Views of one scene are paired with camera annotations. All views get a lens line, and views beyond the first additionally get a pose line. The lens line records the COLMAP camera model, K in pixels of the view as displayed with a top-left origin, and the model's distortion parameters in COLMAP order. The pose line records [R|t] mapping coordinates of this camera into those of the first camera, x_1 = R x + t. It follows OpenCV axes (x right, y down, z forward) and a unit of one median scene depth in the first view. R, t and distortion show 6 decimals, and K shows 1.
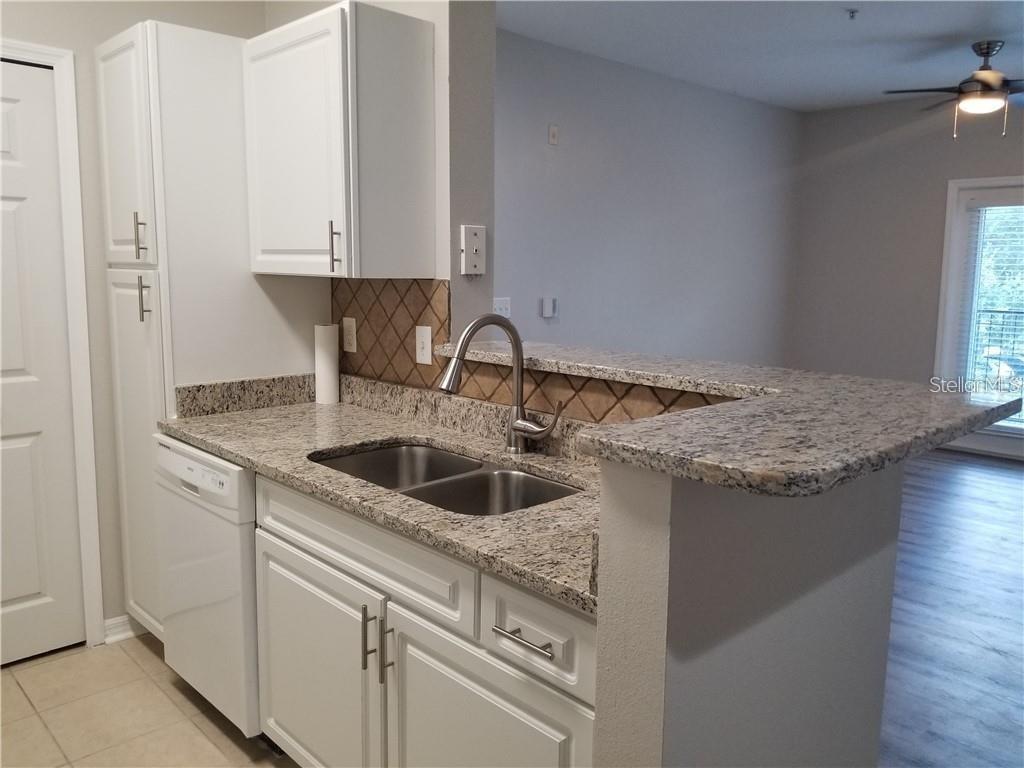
lens RADIAL K [[793.6, 0, 512.3], [0, 793.6, 373.3], [0, 0, 1]] dist [0.056971, -0.099629]
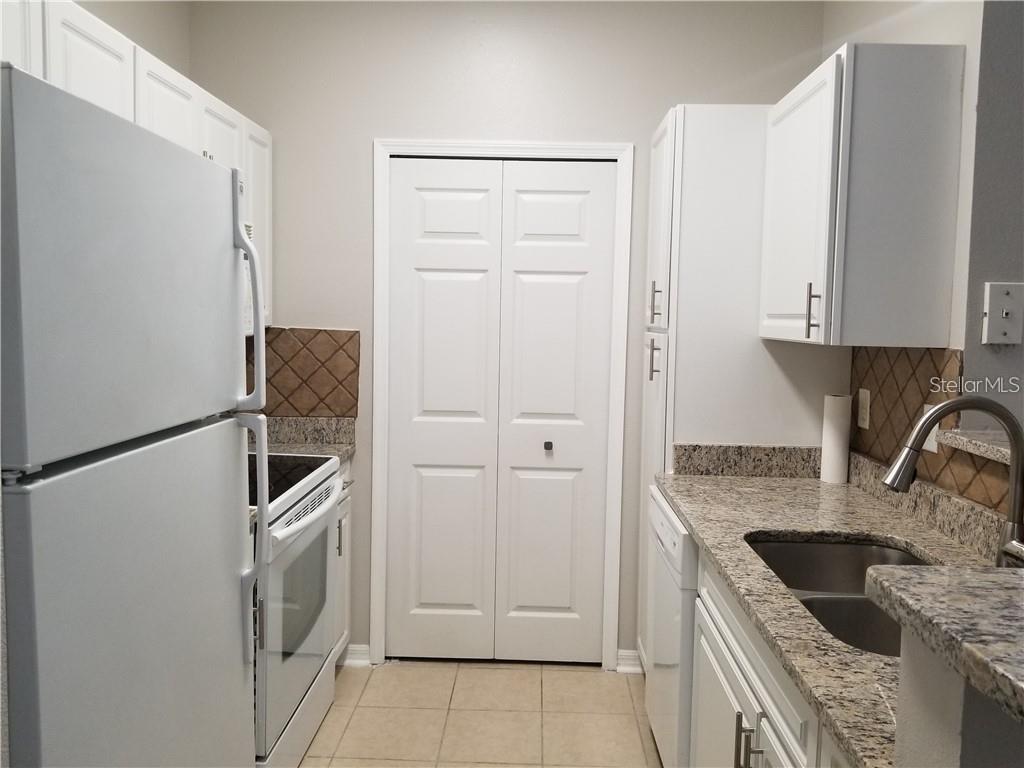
lens RADIAL K [[793.6, 0, 515.0], [0, 793.6, 371.1], [0, 0, 1]] dist [0.056971, -0.099629]
pose [[0.693627, 0.048896, -0.718673, 0.183390], [-0.104311, 0.993995, -0.033048, -0.022231], [0.712742, 0.097889, 0.694562, 0.116167]]
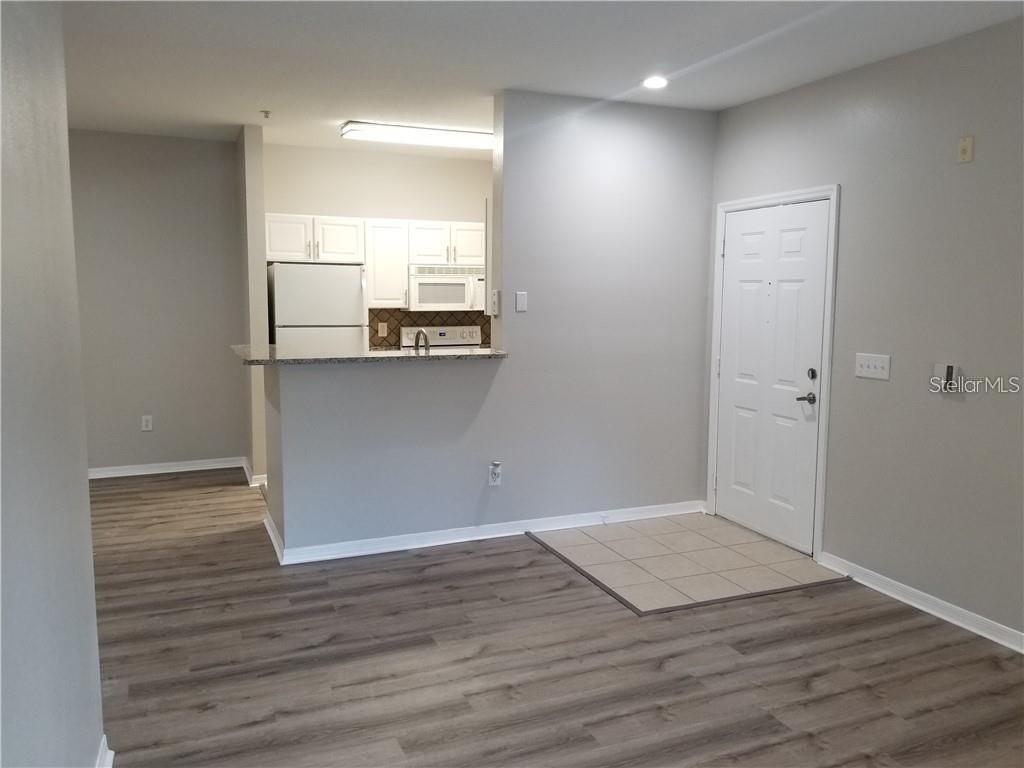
lens RADIAL K [[793.6, 0, 504.5], [0, 793.6, 373.6], [0, 0, 1]] dist [0.056971, -0.099629]
pose [[-0.362437, 0.084063, -0.928210, 1.937427], [-0.140103, 0.979693, 0.143432, -0.290662], [0.921418, 0.182030, -0.343299, 1.874309]]
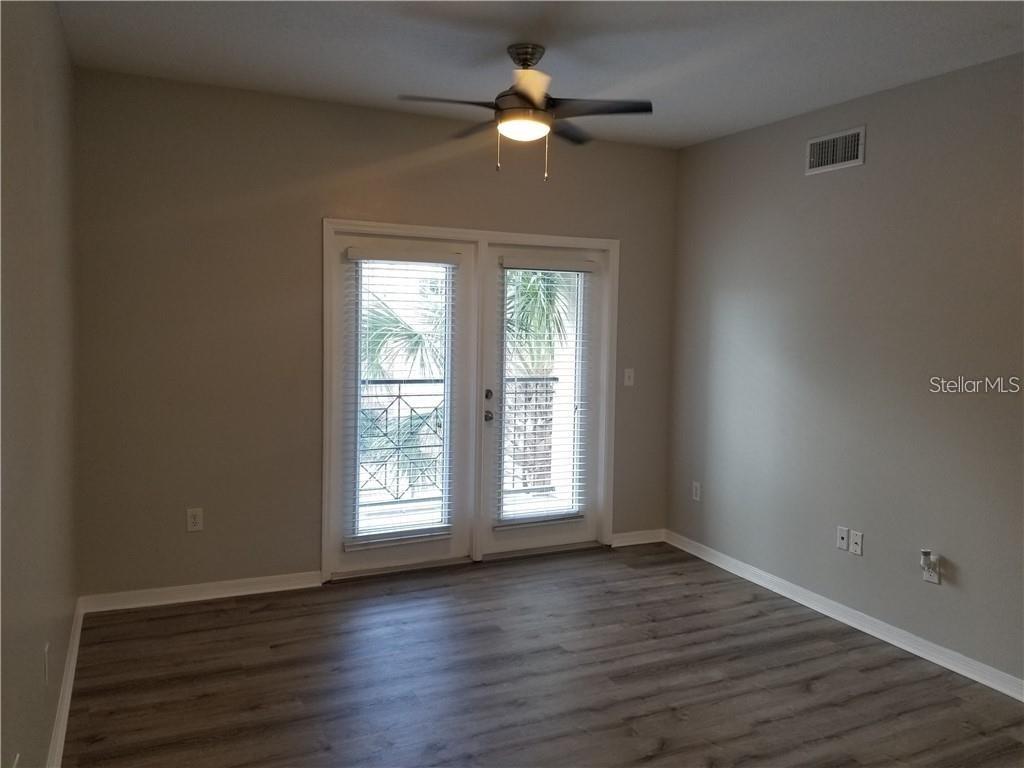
lens RADIAL K [[793.6, 0, 536.0], [0, 793.6, 362.9], [0, 0, 1]] dist [0.056971, -0.099629]
pose [[0.294740, -0.055244, 0.953979, -0.266869], [0.113010, 0.993337, 0.022608, -0.272940], [-0.948871, 0.101145, 0.299020, 1.596897]]
